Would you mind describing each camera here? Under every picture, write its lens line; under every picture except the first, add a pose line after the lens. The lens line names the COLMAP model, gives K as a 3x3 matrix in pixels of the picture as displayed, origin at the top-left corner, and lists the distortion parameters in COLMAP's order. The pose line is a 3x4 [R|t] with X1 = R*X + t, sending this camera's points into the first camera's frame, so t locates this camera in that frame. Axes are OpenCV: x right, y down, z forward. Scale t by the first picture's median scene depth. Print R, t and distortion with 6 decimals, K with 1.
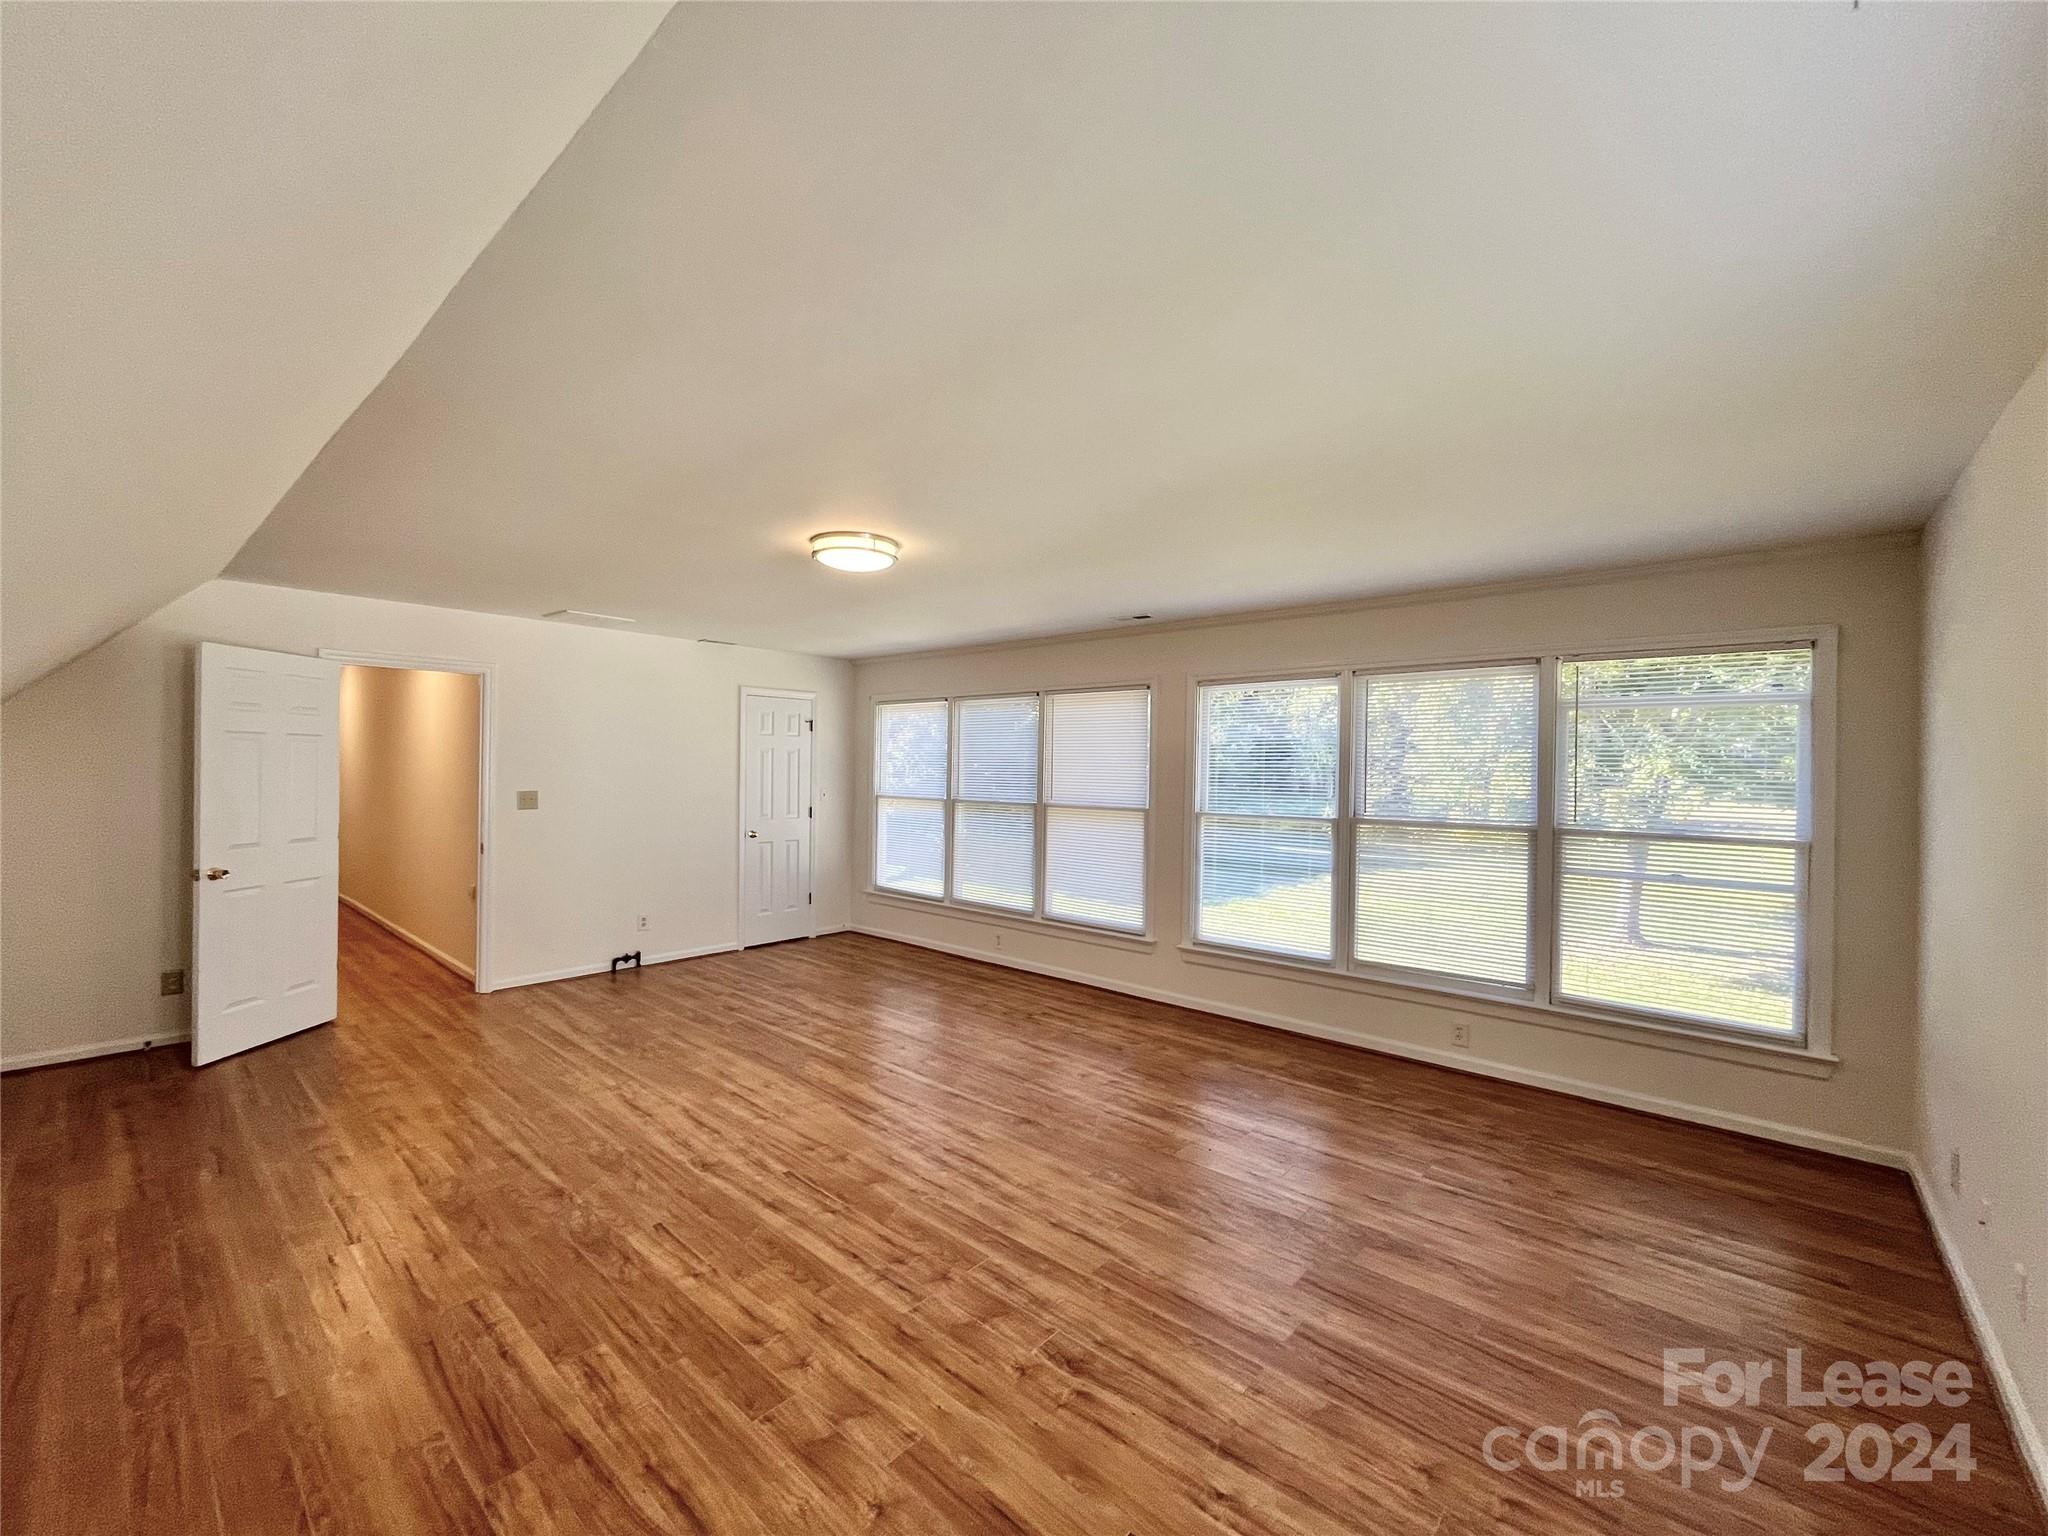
lens RADIAL K [[827.8, 0, 1018.1], [0, 827.8, 768.8], [0, 0, 1]] dist [-0.003361, 0.000107]
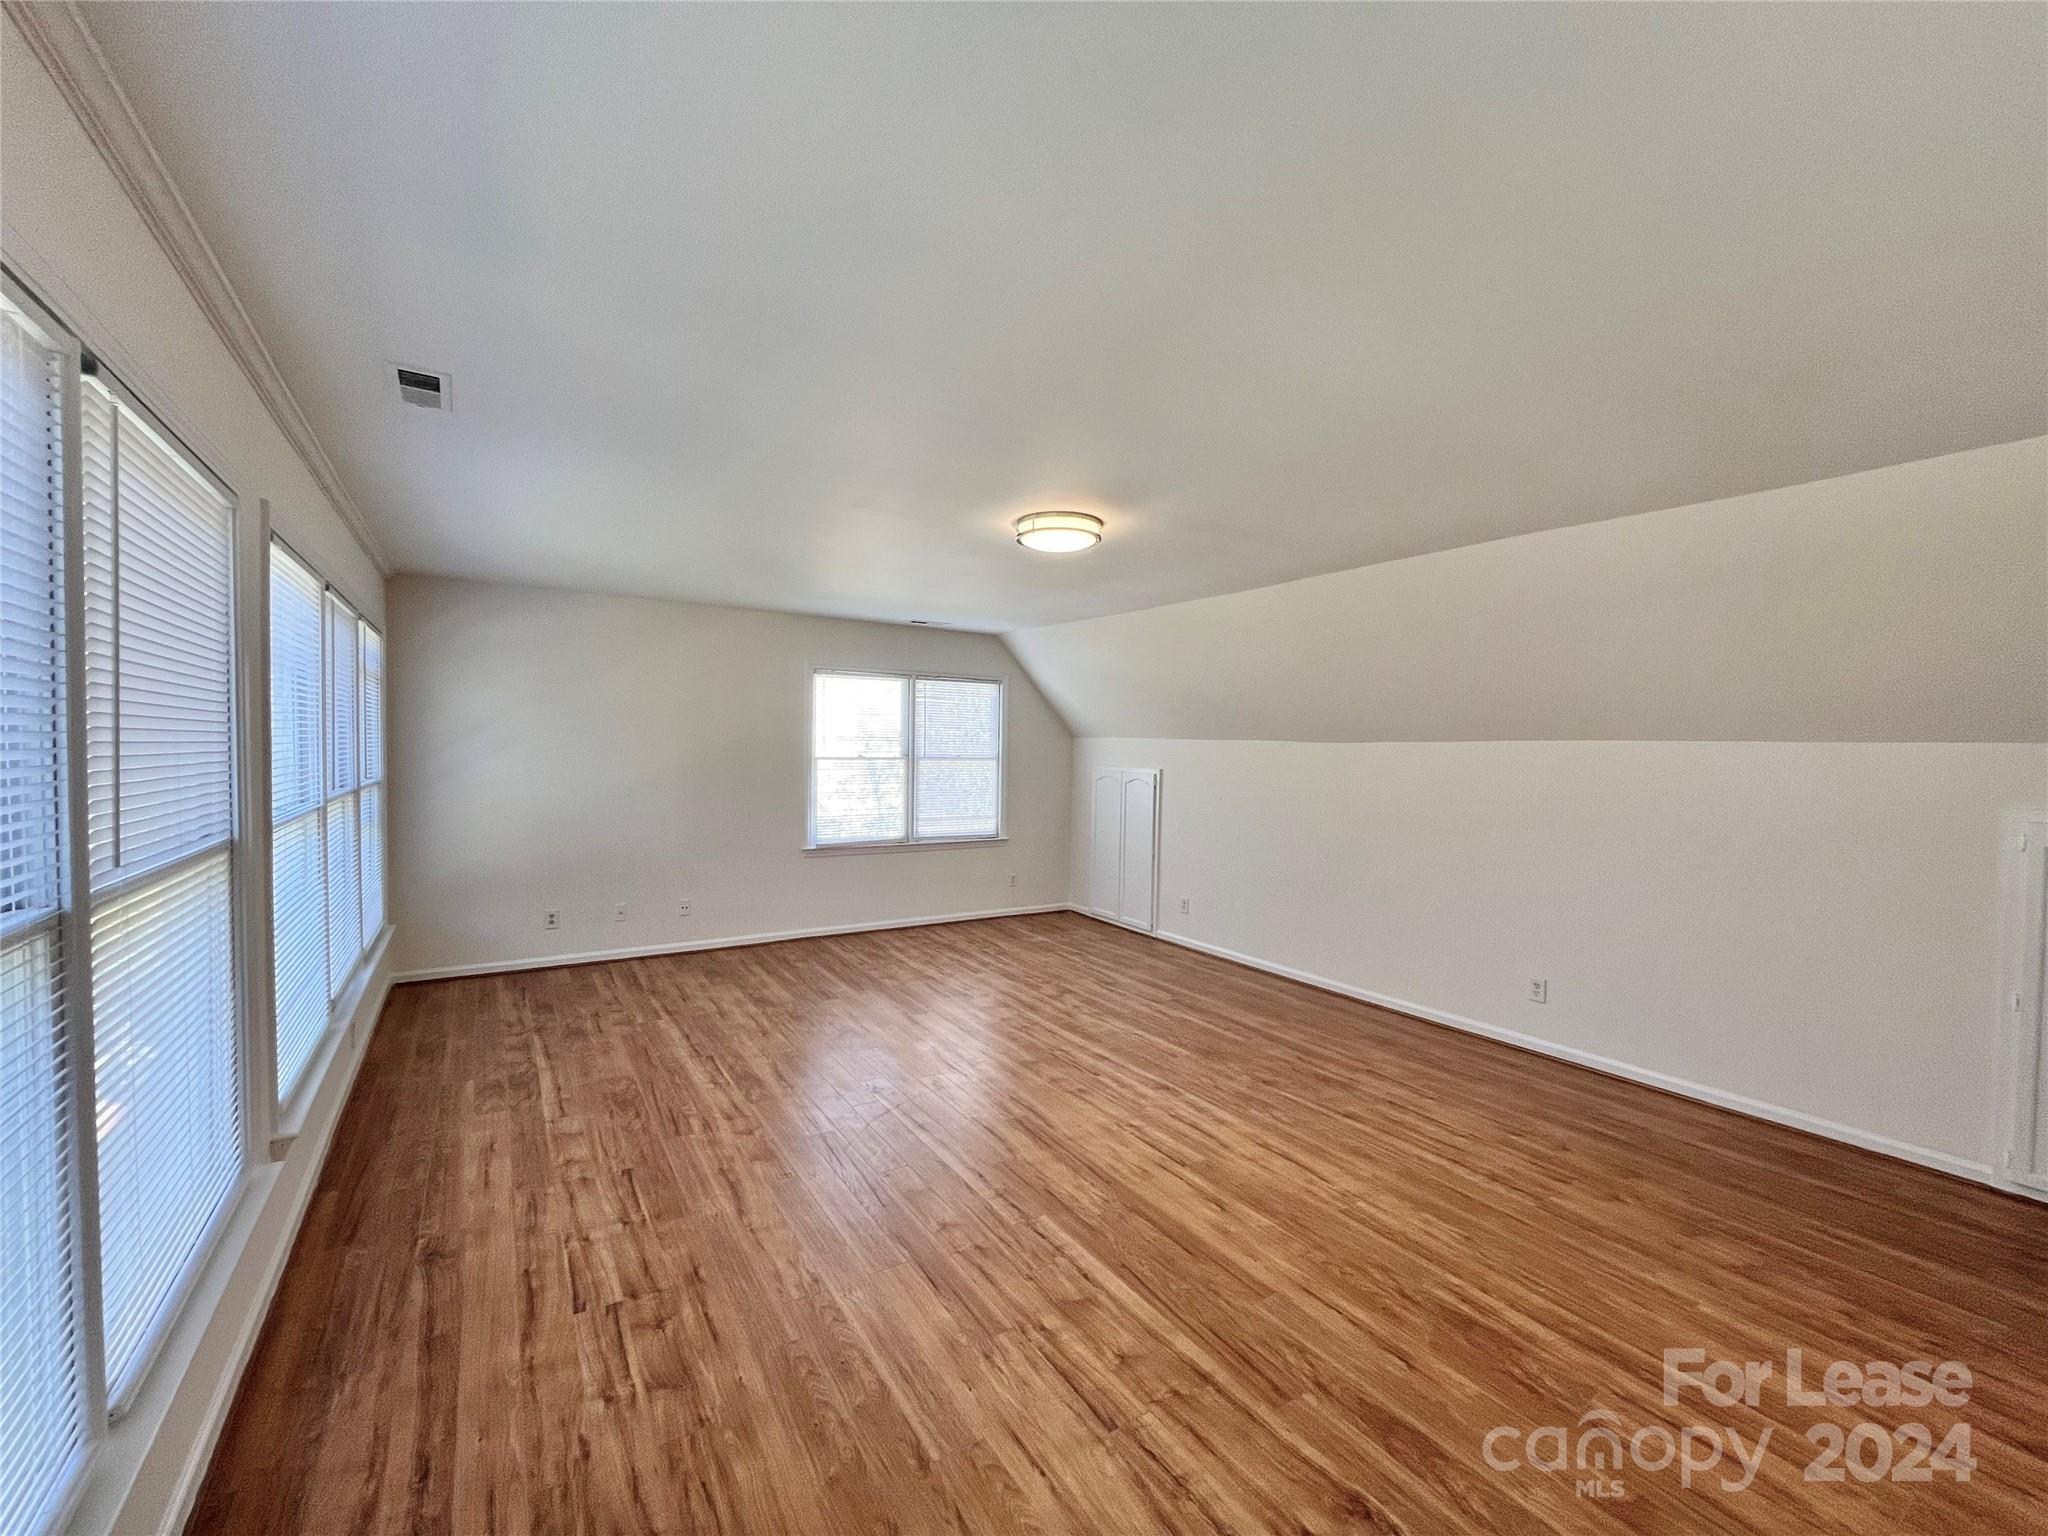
lens RADIAL K [[827.8, 0, 1018.1], [0, 827.8, 768.8], [0, 0, 1]] dist [-0.003361, 0.000107]
pose [[-0.961448, -0.040883, 0.271932, -0.395861], [-0.033587, 0.998941, 0.031433, -0.007790], [-0.272929, 0.021088, -0.961803, 1.816598]]
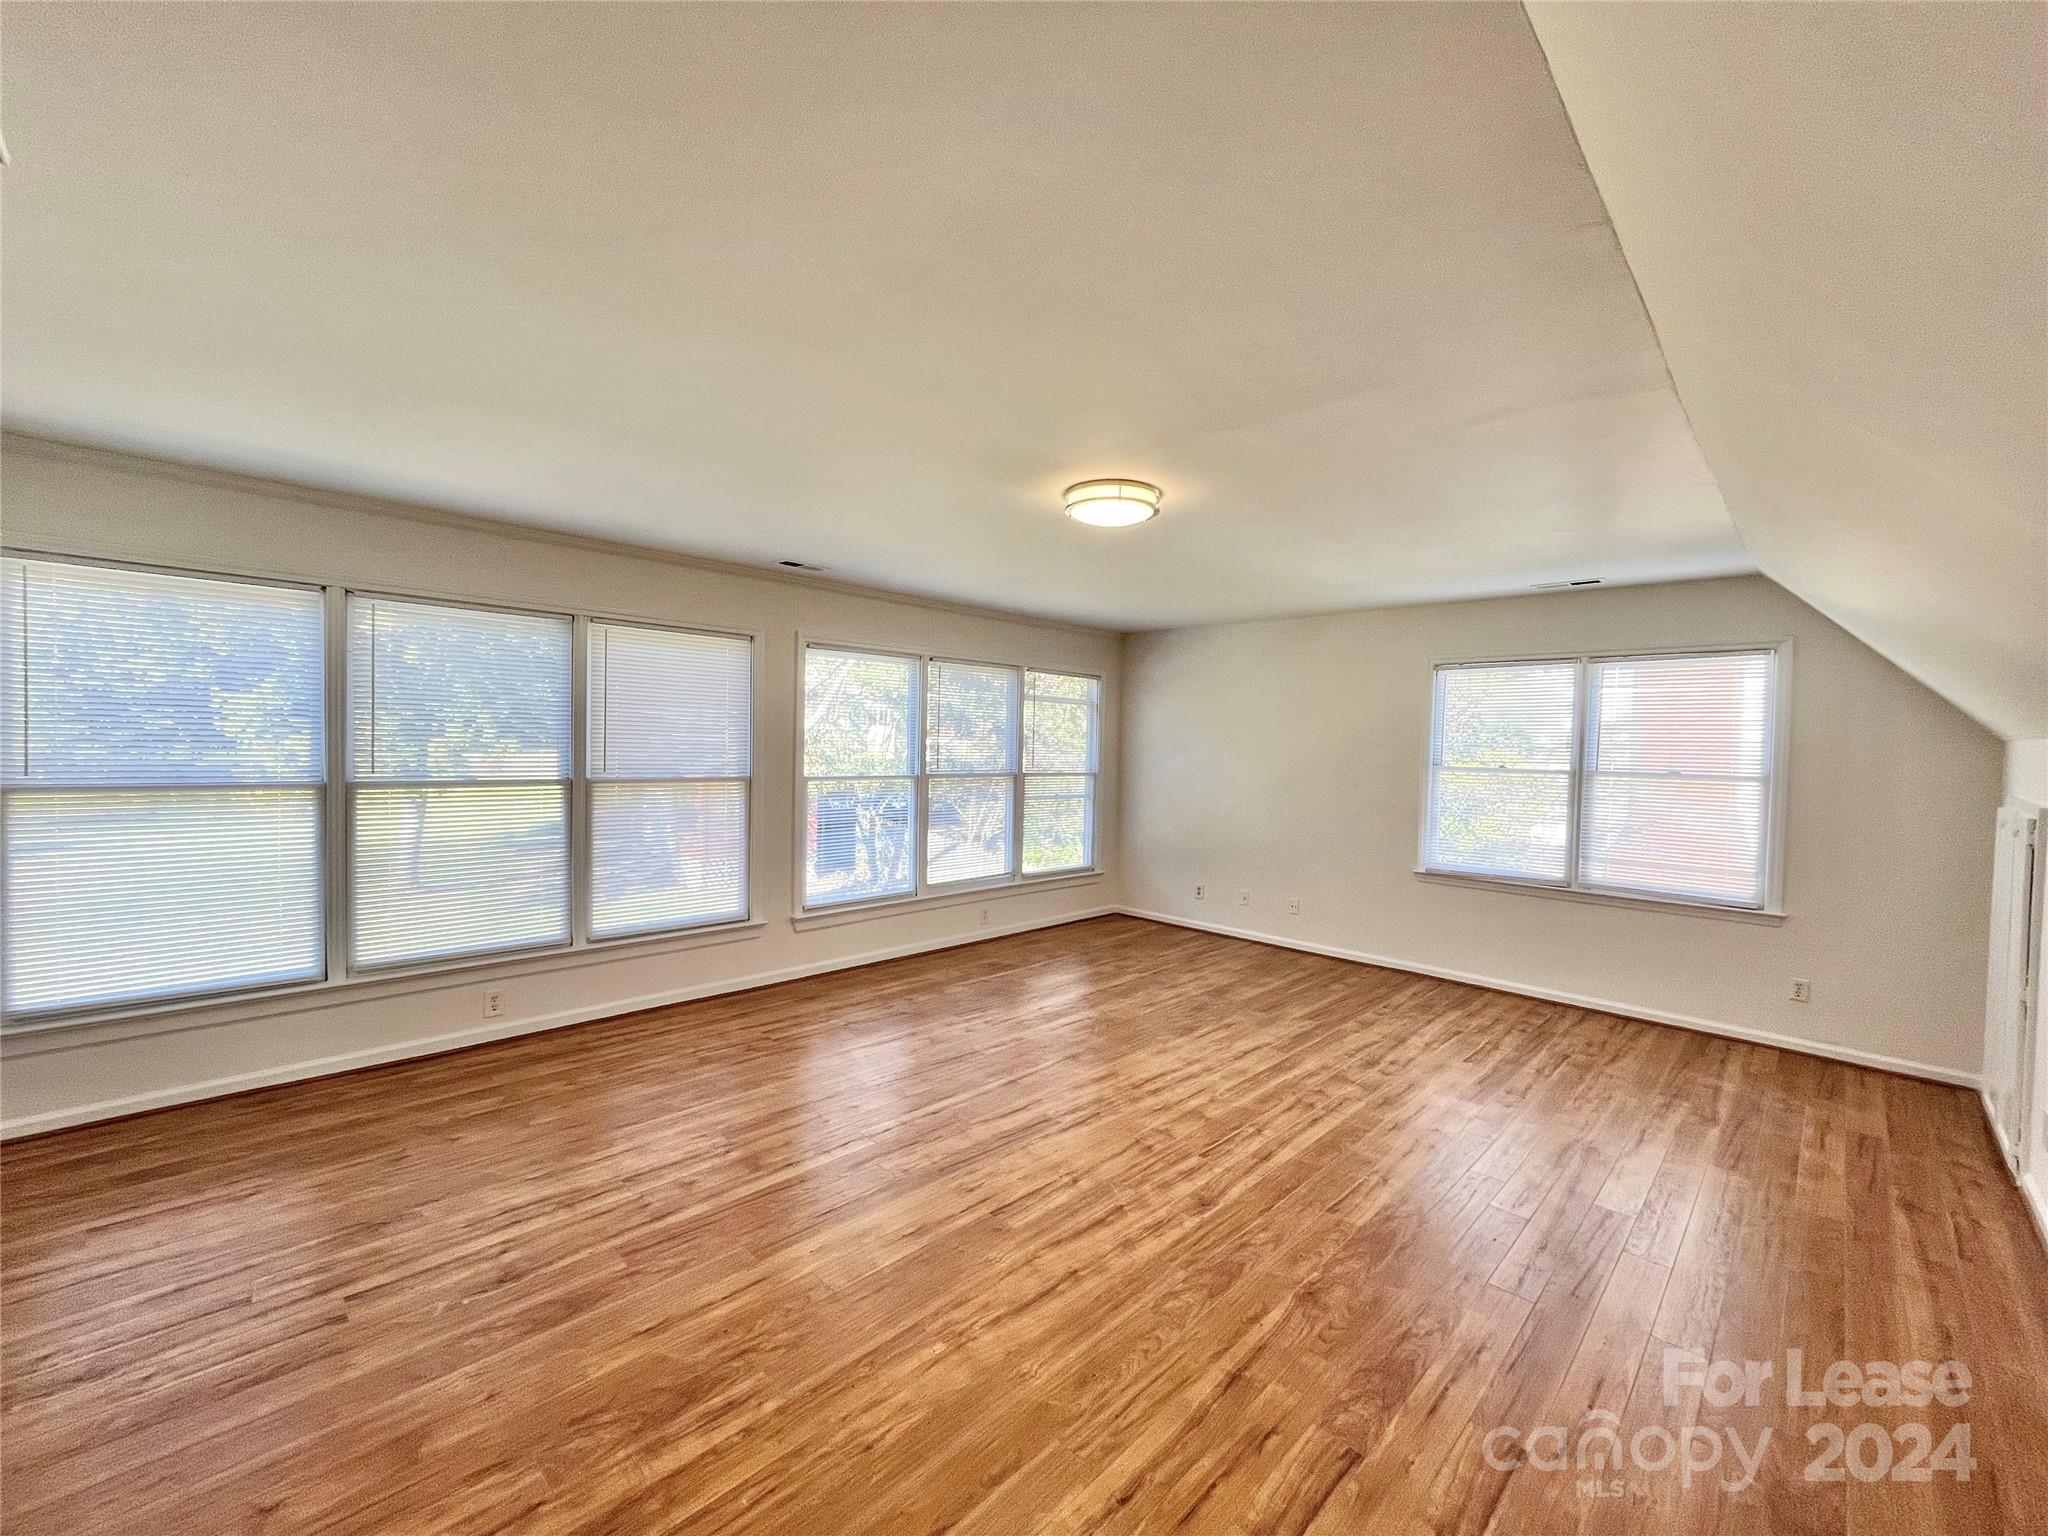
lens RADIAL K [[827.8, 0, 1018.1], [0, 827.8, 768.8], [0, 0, 1]] dist [-0.003361, 0.000107]
pose [[0.059355, -0.045030, 0.997221, -1.026364], [-0.022831, 0.998660, 0.046453, -0.012114], [-0.997976, -0.025525, 0.058247, 0.957846]]
